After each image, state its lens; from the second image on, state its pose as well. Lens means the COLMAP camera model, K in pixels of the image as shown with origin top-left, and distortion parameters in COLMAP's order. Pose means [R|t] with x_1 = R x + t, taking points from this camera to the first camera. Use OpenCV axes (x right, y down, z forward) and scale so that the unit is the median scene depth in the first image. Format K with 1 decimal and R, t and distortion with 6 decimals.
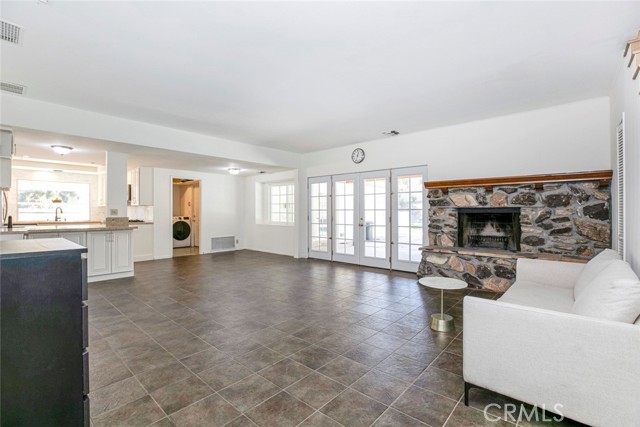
lens RADIAL K [[298.3, 0, 325.2], [0, 298.3, 212.6], [0, 0, 1]] dist [-0.032231, 0.000462]
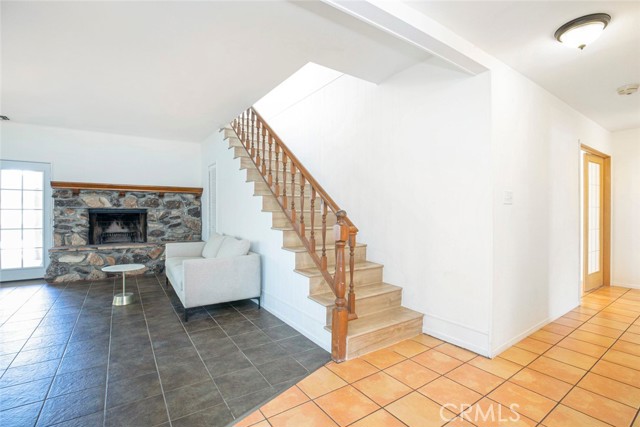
lens RADIAL K [[298.3, 0, 325.2], [0, 298.3, 212.6], [0, 0, 1]] dist [-0.032231, 0.000462]
pose [[0.245228, -0.001239, 0.969465, -0.414465], [-0.002405, 0.999995, 0.001886, -0.005700], [-0.969463, -0.002794, 0.245223, -0.103953]]
